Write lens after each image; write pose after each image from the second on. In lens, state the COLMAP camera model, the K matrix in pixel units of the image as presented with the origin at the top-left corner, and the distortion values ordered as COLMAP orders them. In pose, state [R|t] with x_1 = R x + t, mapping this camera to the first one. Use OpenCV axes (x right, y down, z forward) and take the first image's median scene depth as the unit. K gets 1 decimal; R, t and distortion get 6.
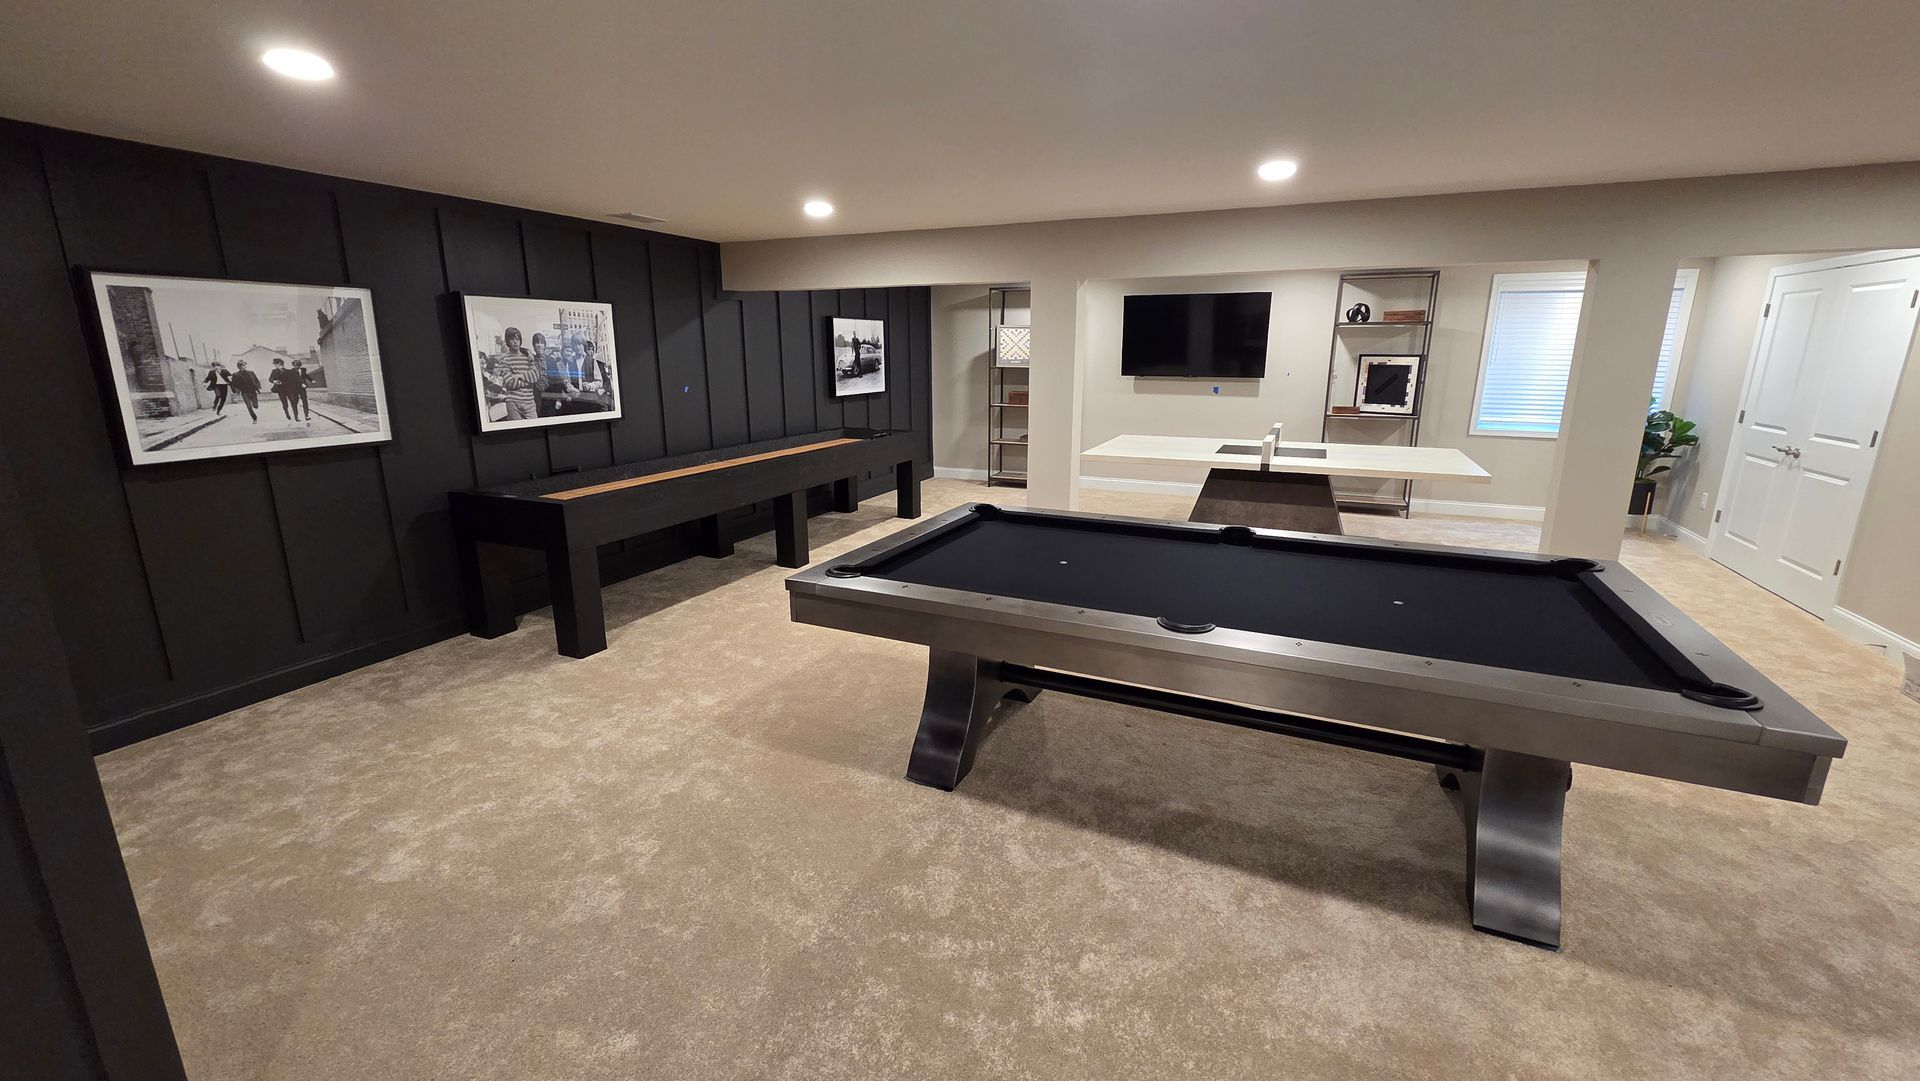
lens RADIAL K [[783.1, 0, 958.8], [0, 783.1, 540.0], [0, 0, 1]] dist [0.001485, -0.000506]
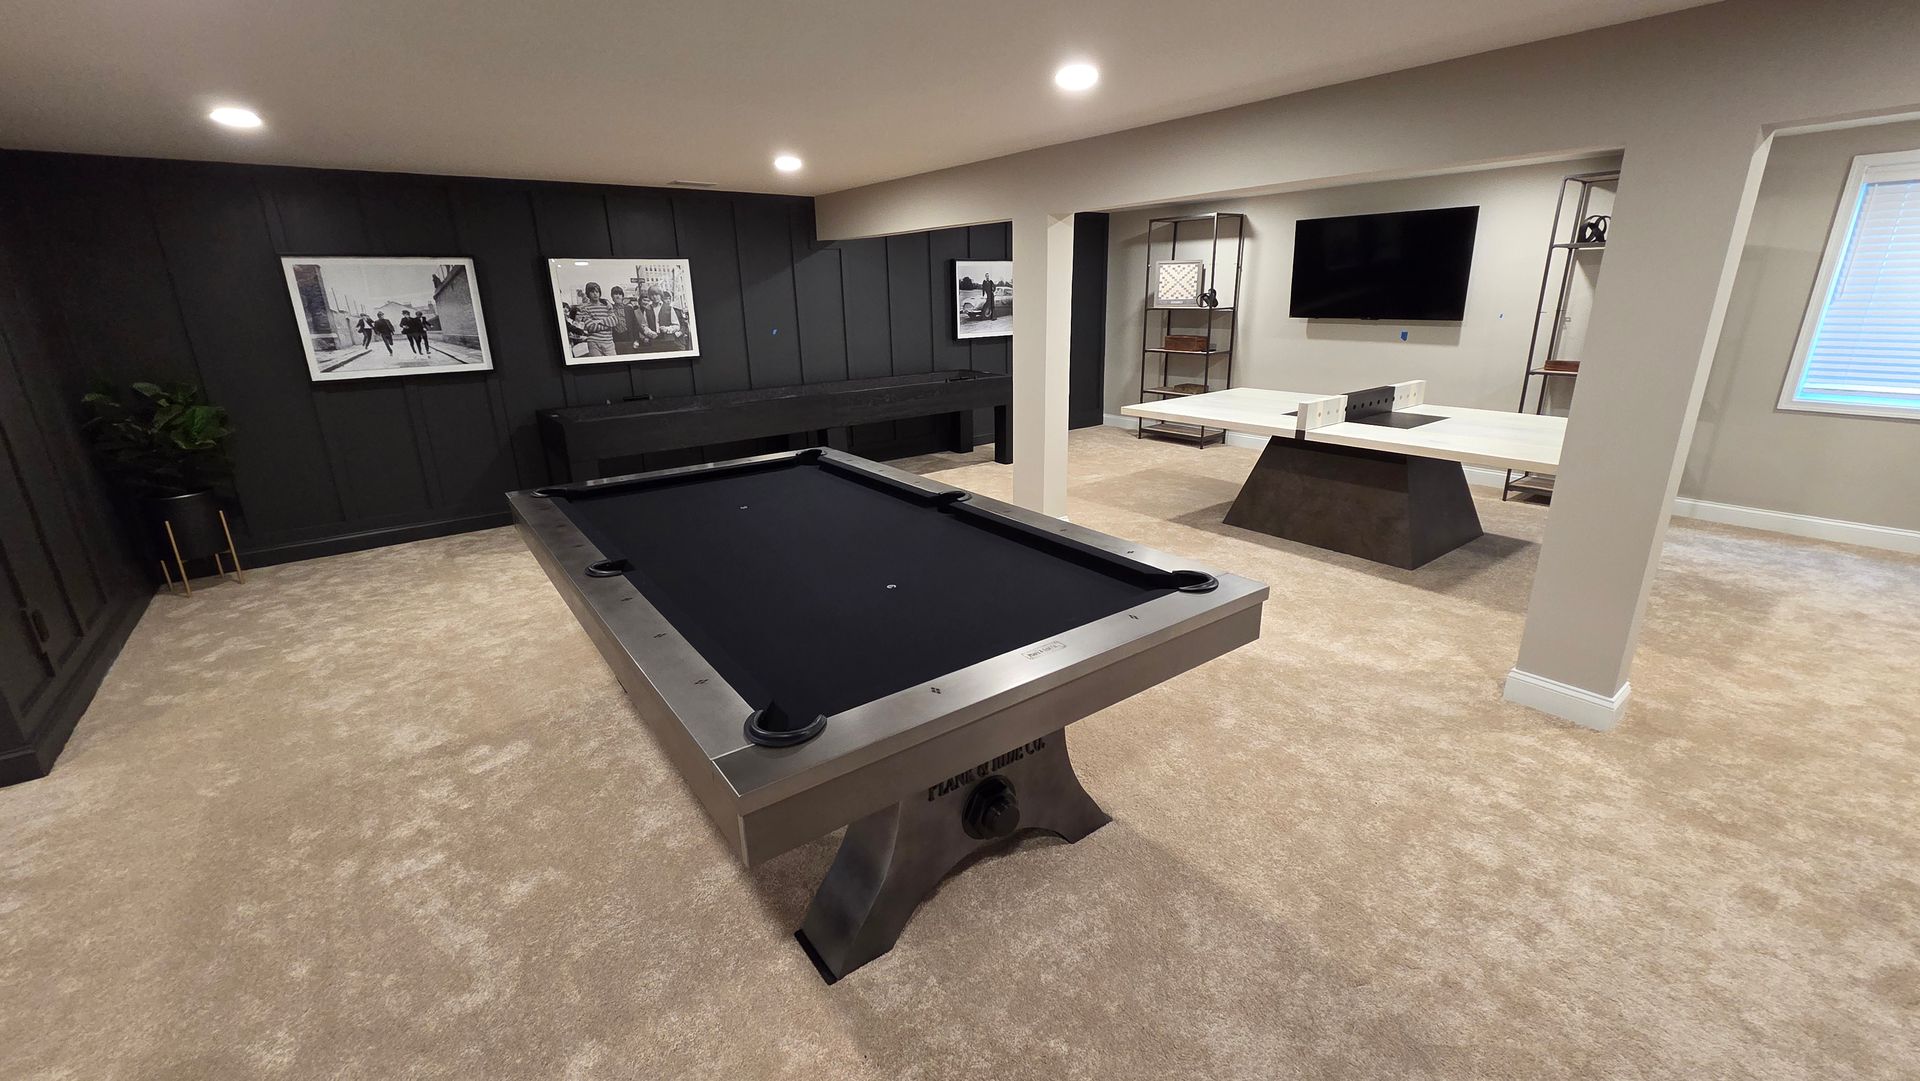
lens RADIAL K [[783.1, 0, 961.3], [0, 783.1, 537.2], [0, 0, 1]] dist [0.001485, -0.000506]
pose [[0.881302, 0.126939, -0.455186, 0.585714], [-0.094032, 0.991090, 0.094331, -0.038659], [0.463104, -0.040332, 0.885386, 0.138080]]
